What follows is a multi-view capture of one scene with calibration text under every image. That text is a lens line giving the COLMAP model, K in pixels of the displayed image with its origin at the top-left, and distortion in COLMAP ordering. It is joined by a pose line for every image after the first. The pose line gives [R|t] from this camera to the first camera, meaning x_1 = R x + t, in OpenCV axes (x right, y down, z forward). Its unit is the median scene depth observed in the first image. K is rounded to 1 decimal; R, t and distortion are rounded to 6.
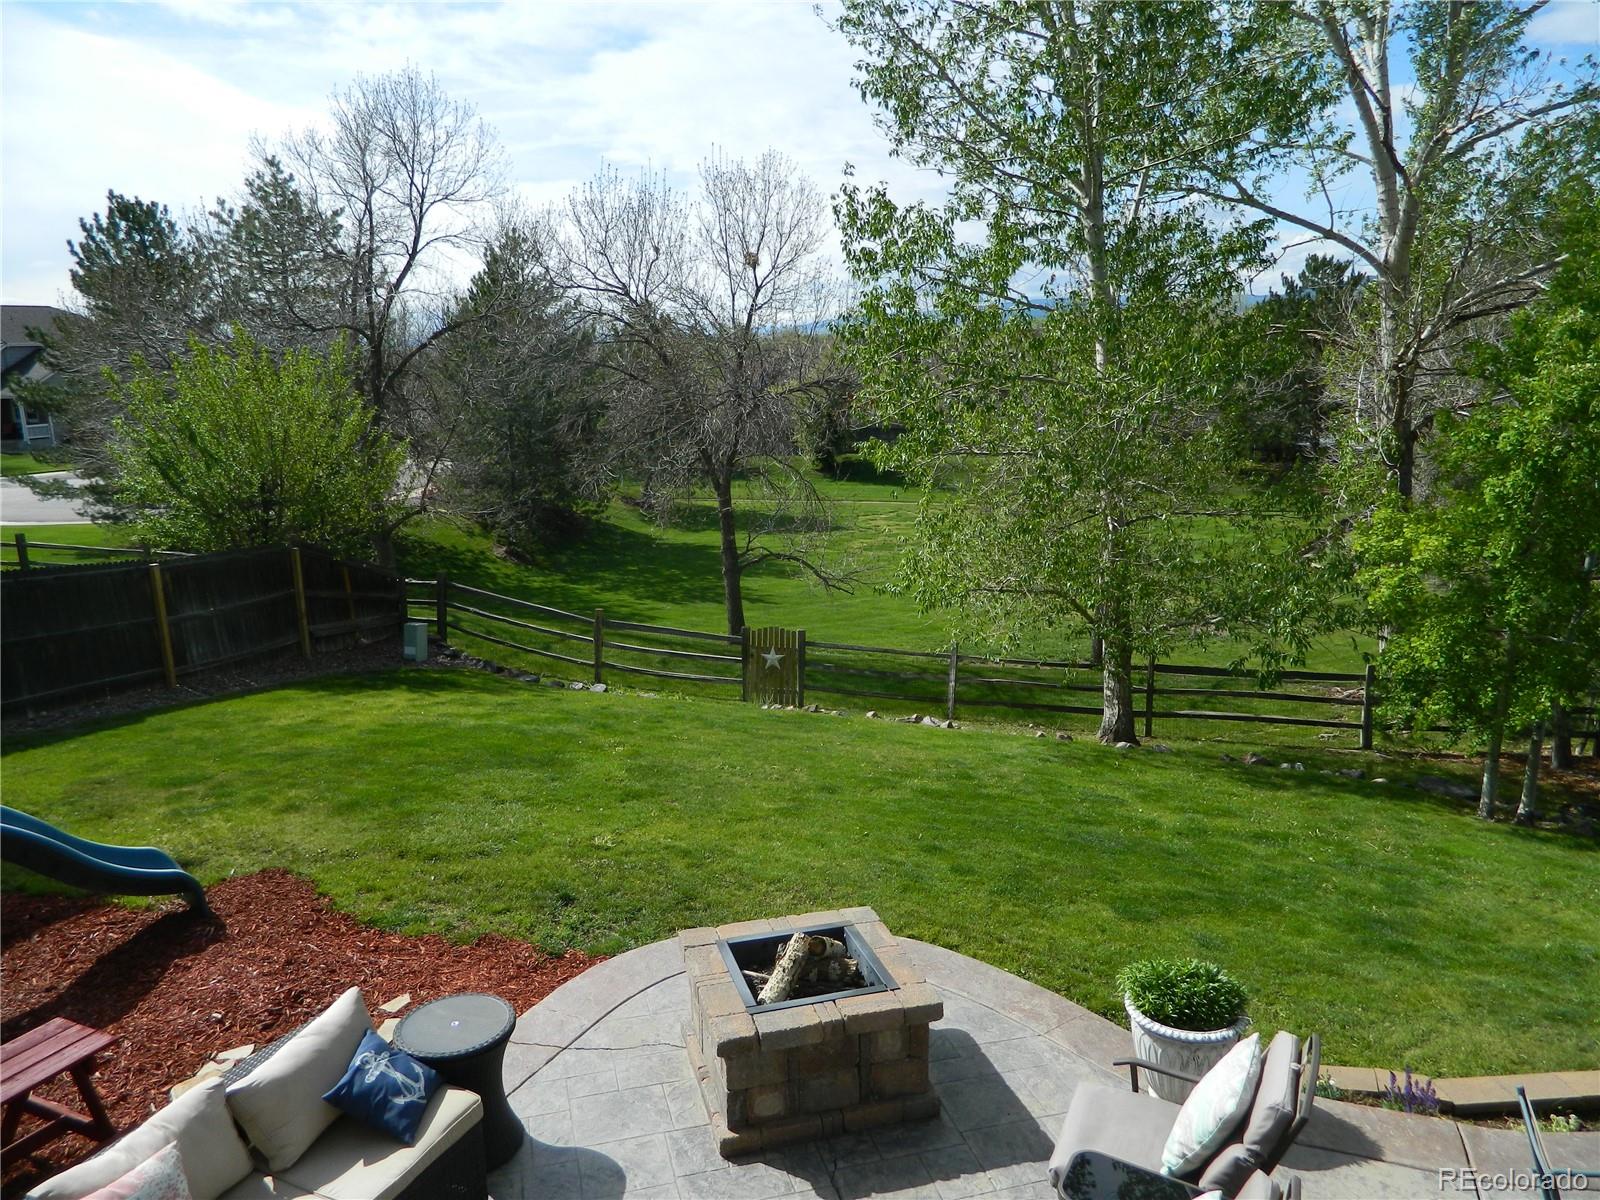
lens RADIAL K [[1185.5, 0, 800.0], [0, 1185.5, 600.0], [0, 0, 1]] dist [0.001685, 0.003990]
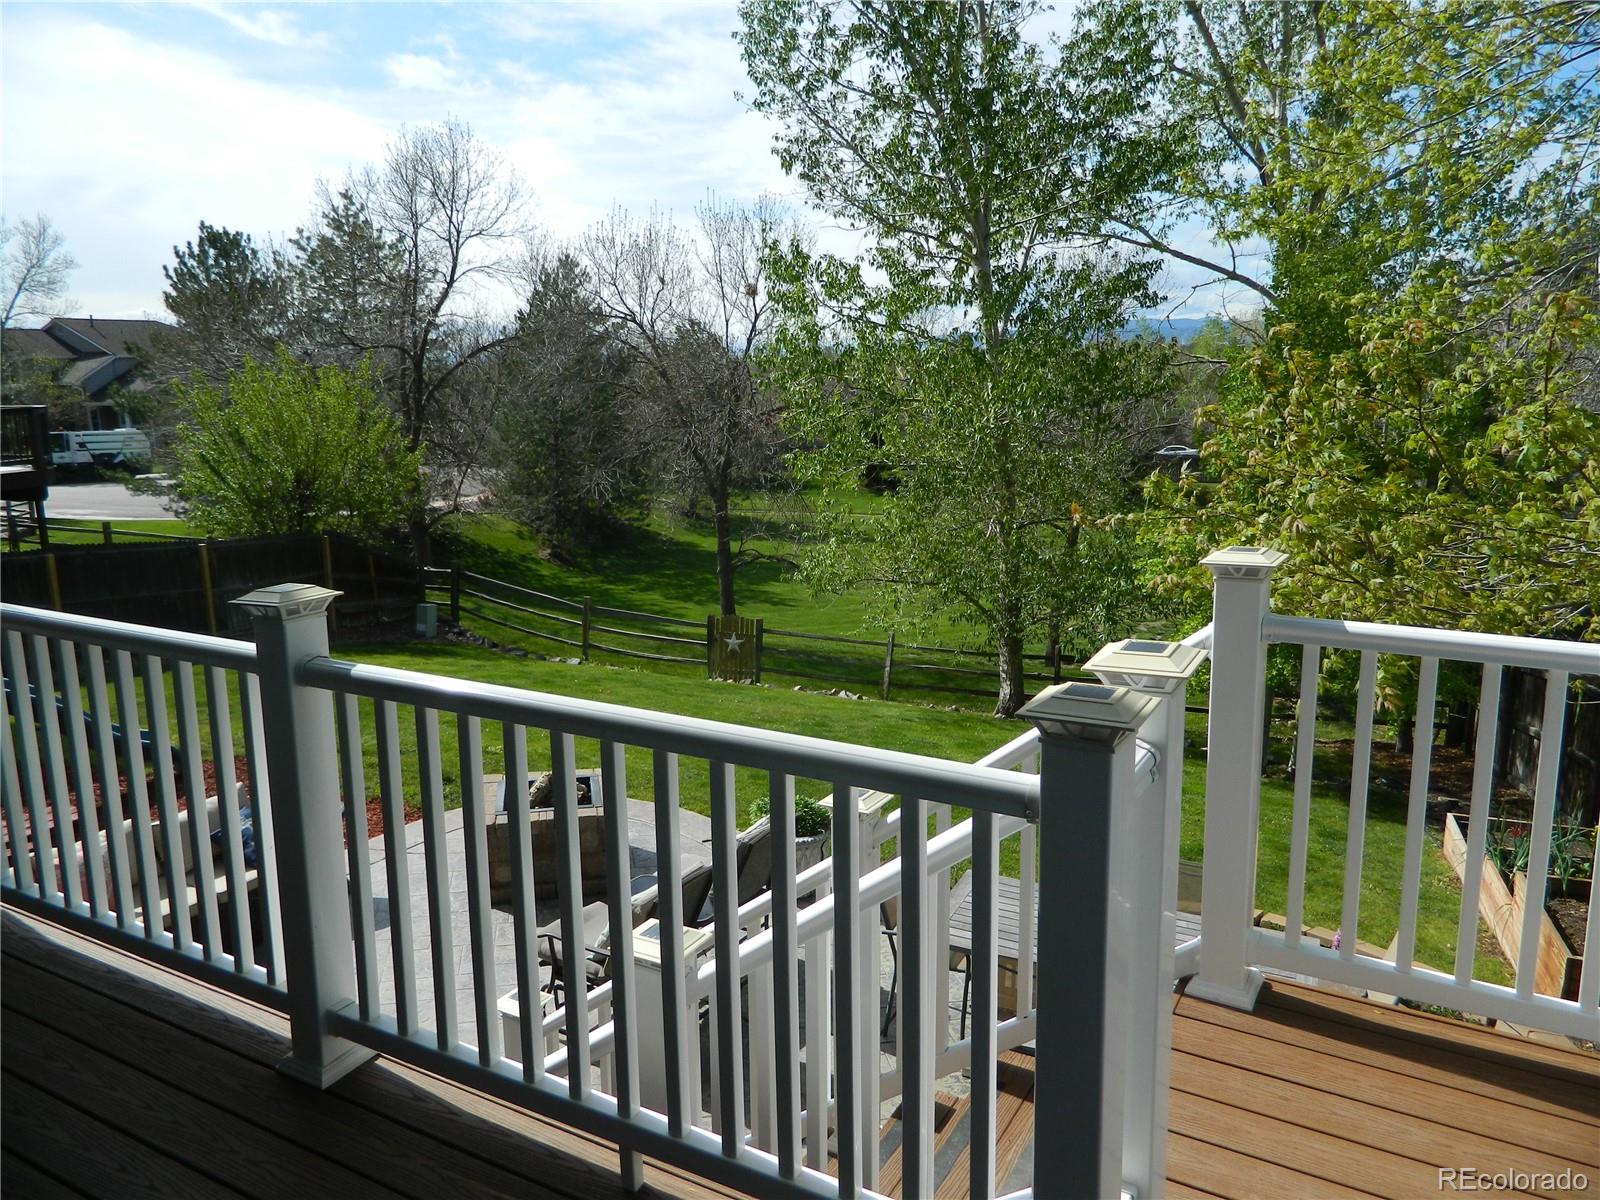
lens RADIAL K [[1185.5, 0, 800.0], [0, 1185.5, 600.0], [0, 0, 1]] dist [0.001685, 0.003990]
pose [[0.997507, 0.024529, -0.066175, 0.085748], [-0.025433, 0.999594, -0.012859, 0.015771], [0.065833, 0.014510, 0.997725, -0.098163]]
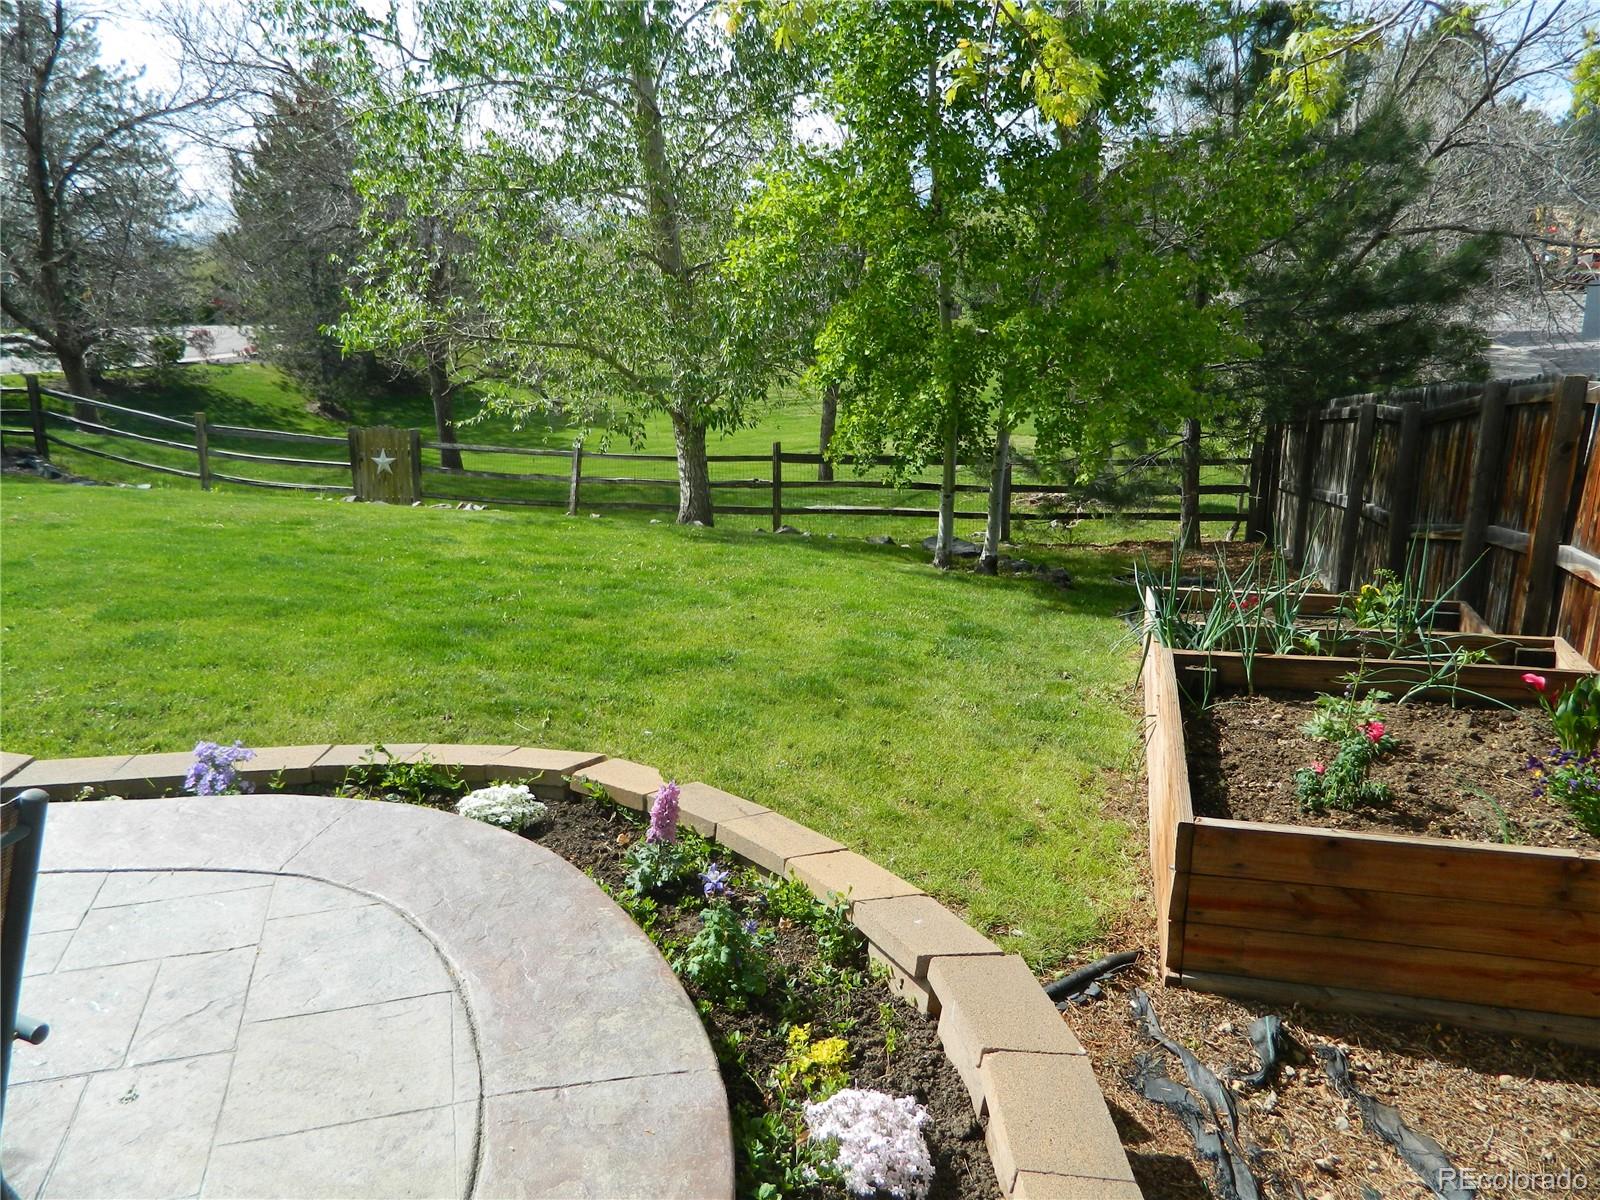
lens RADIAL K [[1185.5, 0, 800.0], [0, 1185.5, 600.0], [0, 0, 1]] dist [0.001685, 0.003990]
pose [[0.999852, -0.016113, 0.006033, 0.210821], [0.015519, 0.995995, 0.088054, 0.058888], [-0.007428, -0.087947, 0.996097, 0.077429]]
